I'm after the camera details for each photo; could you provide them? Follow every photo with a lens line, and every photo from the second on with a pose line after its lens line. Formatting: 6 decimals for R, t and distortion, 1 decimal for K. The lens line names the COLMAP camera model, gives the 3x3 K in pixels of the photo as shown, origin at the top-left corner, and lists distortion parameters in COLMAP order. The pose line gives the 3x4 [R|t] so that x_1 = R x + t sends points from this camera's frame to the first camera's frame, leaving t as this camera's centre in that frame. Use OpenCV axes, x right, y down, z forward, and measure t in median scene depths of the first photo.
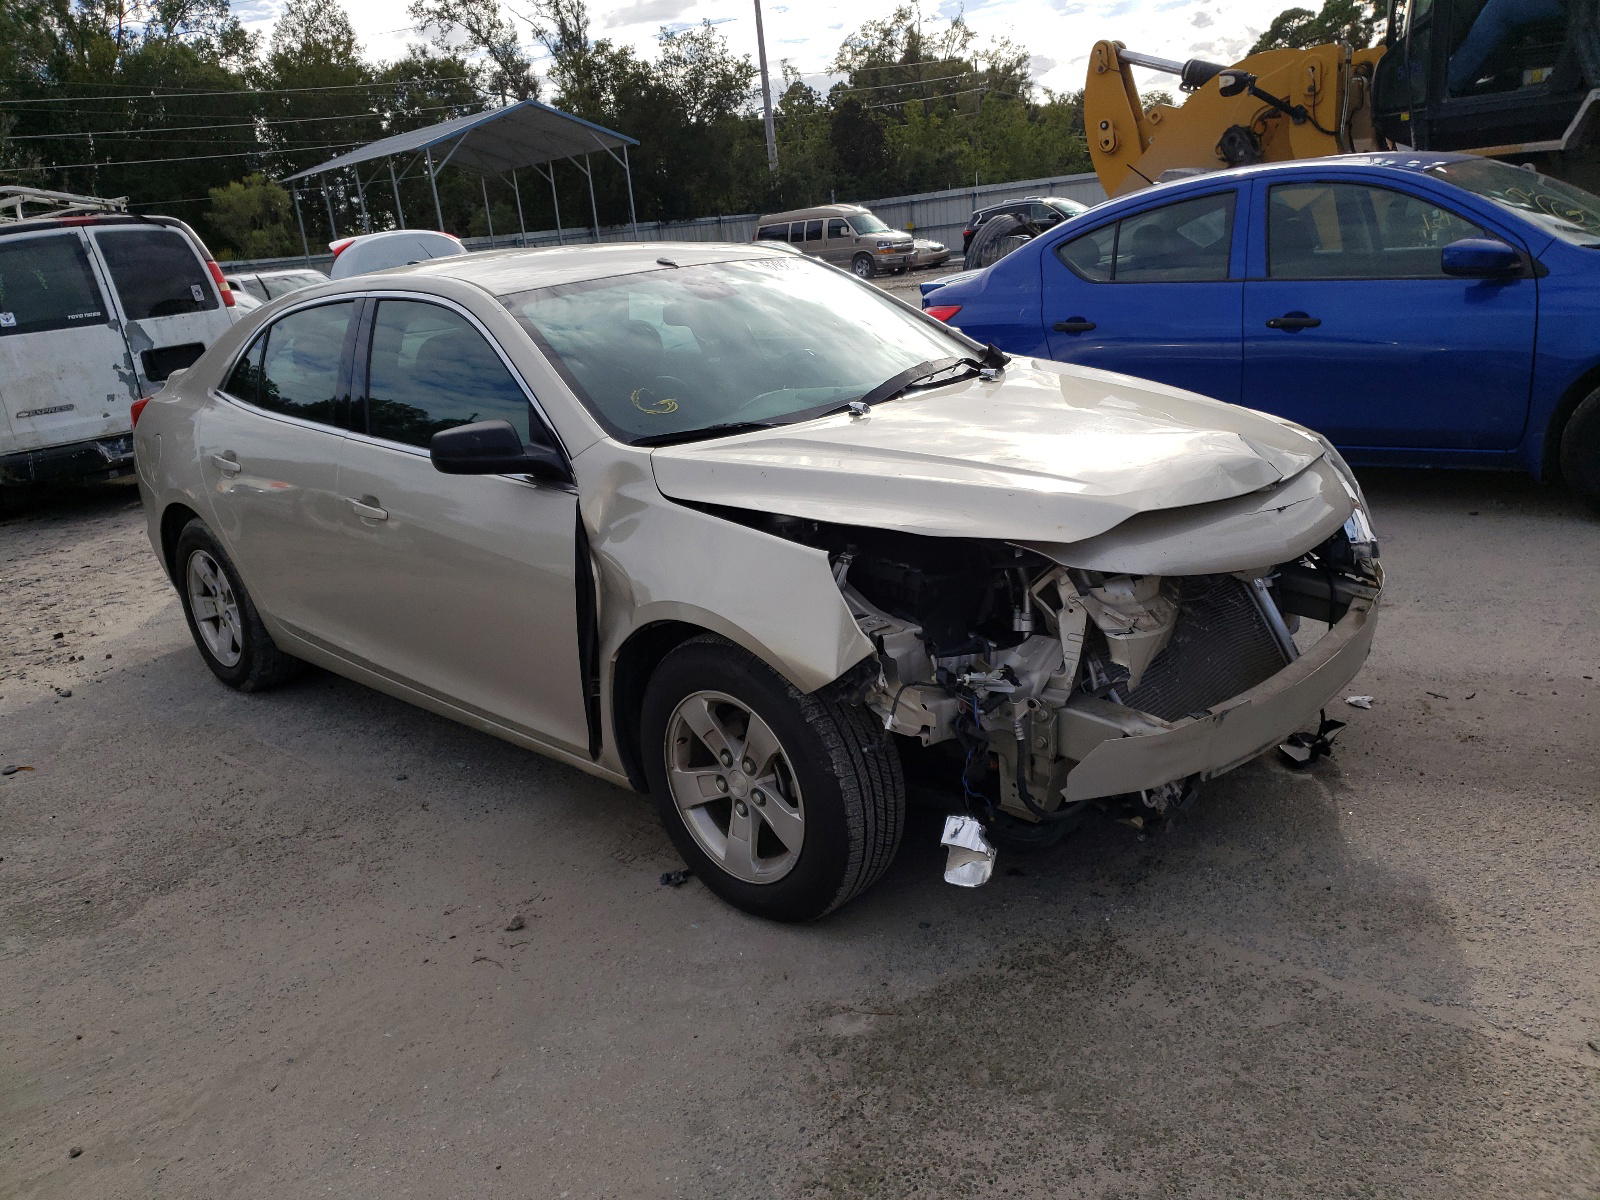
lens RADIAL K [[1294.2, 0, 800.0], [0, 1294.2, 600.0], [0, 0, 1]] dist [-0.008771, 0.054549]
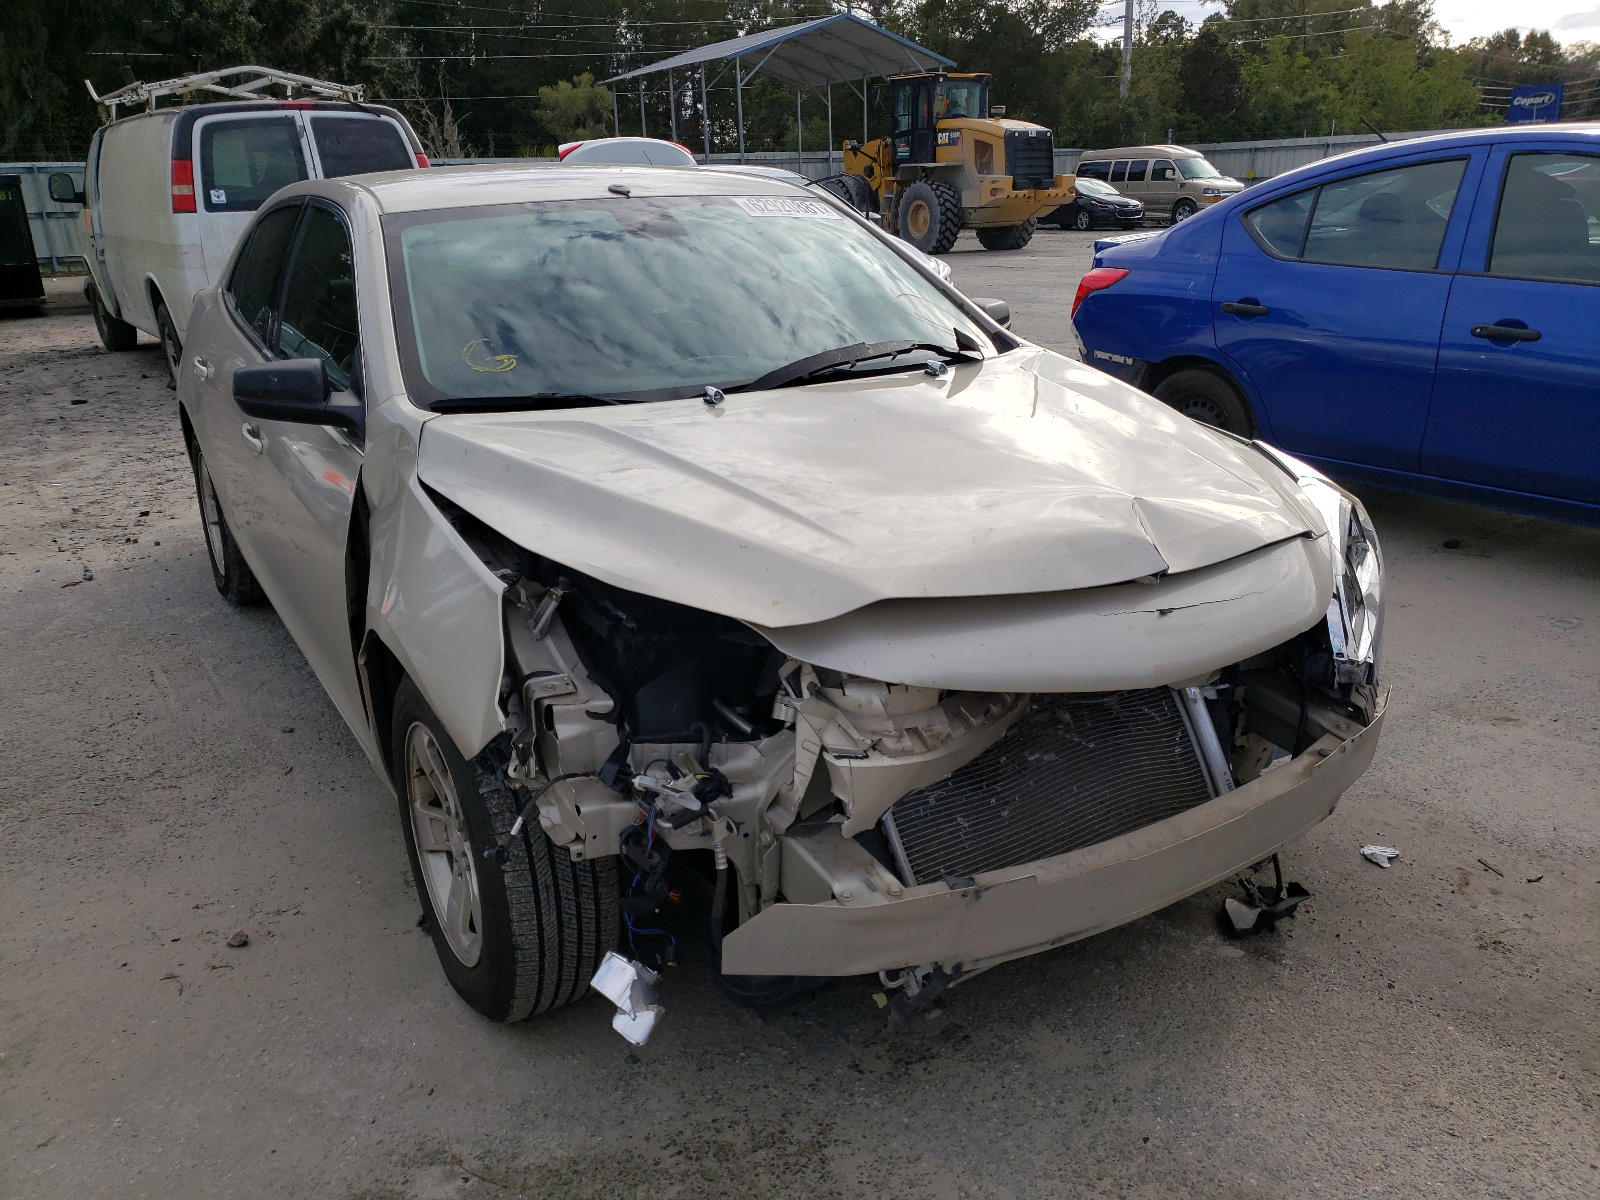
lens RADIAL K [[1294.2, 0, 800.0], [0, 1294.2, 600.0], [0, 0, 1]] dist [-0.008771, 0.054549]
pose [[0.965670, 0.149457, -0.212470, 0.158632], [-0.138280, 0.988150, 0.066616, -0.046513], [0.219909, -0.034948, 0.974894, 0.125979]]
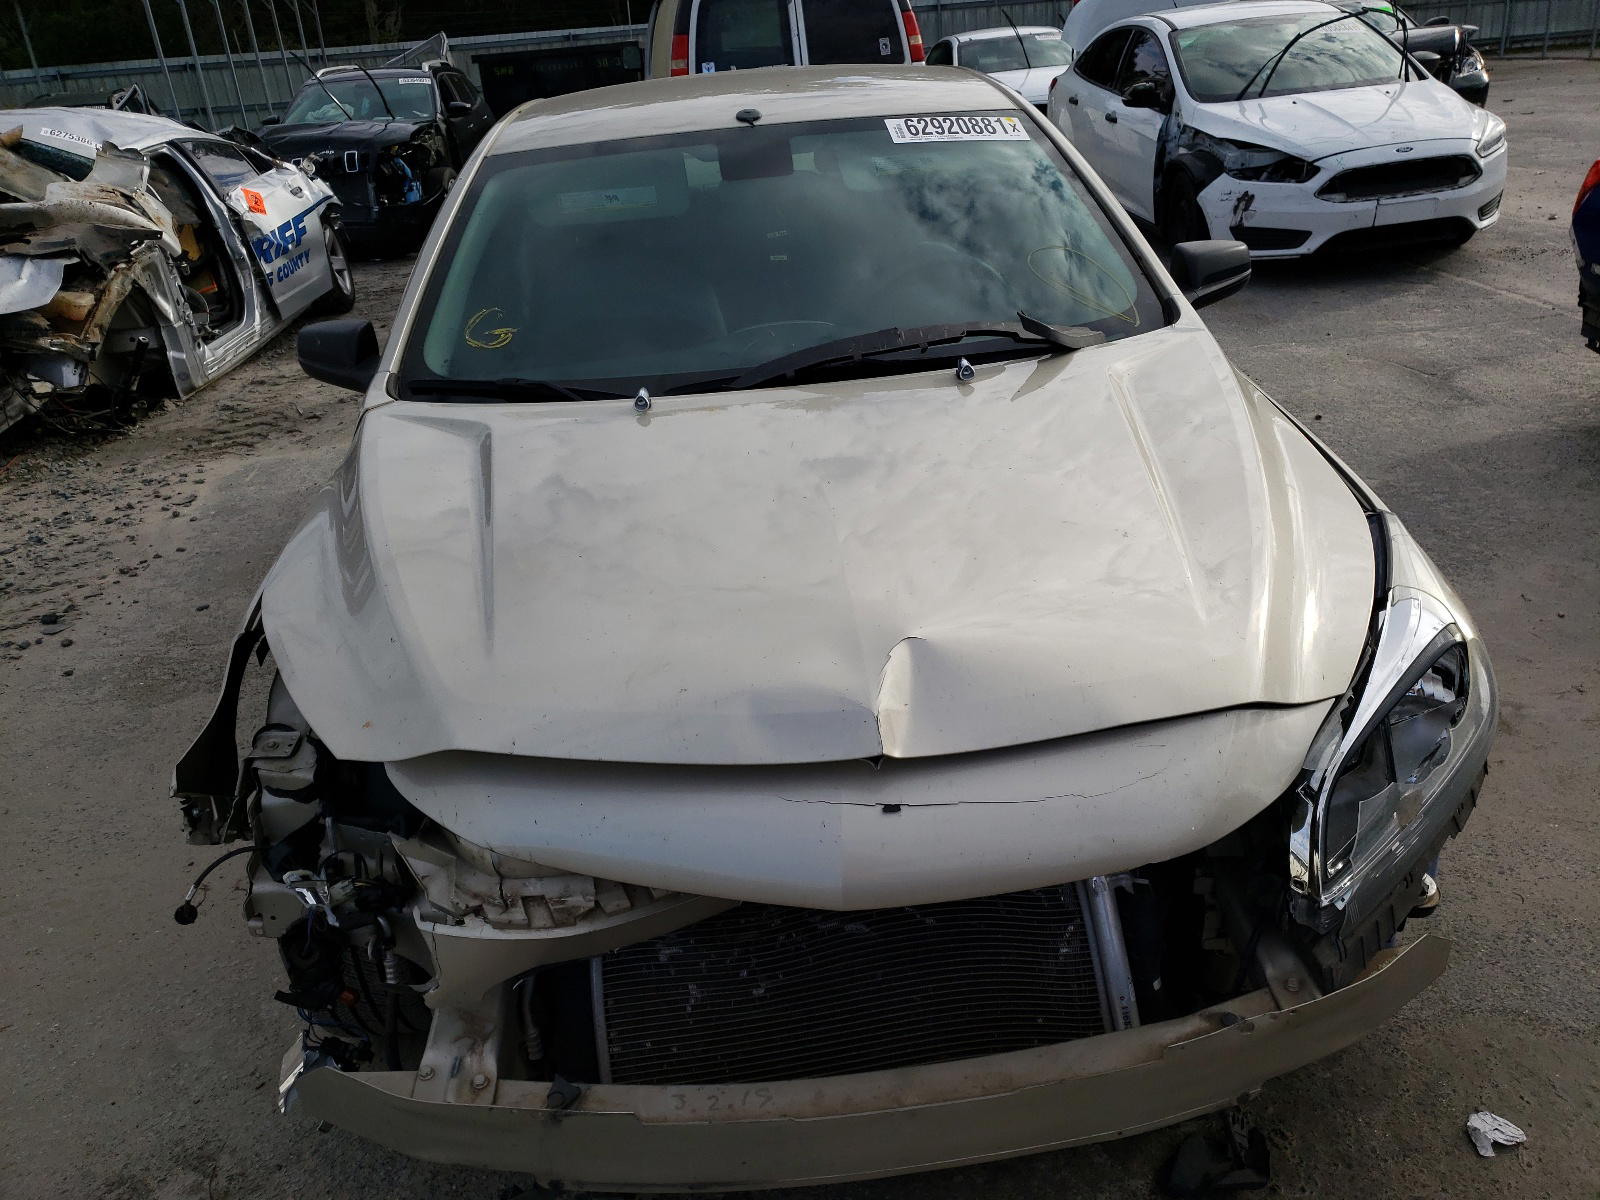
lens RADIAL K [[1294.2, 0, 800.0], [0, 1294.2, 600.0], [0, 0, 1]] dist [-0.008771, 0.054549]
pose [[0.749926, 0.300734, -0.589212, 0.301348], [-0.177857, 0.949556, 0.258284, -0.133134], [0.637164, -0.088899, 0.765584, 0.287686]]
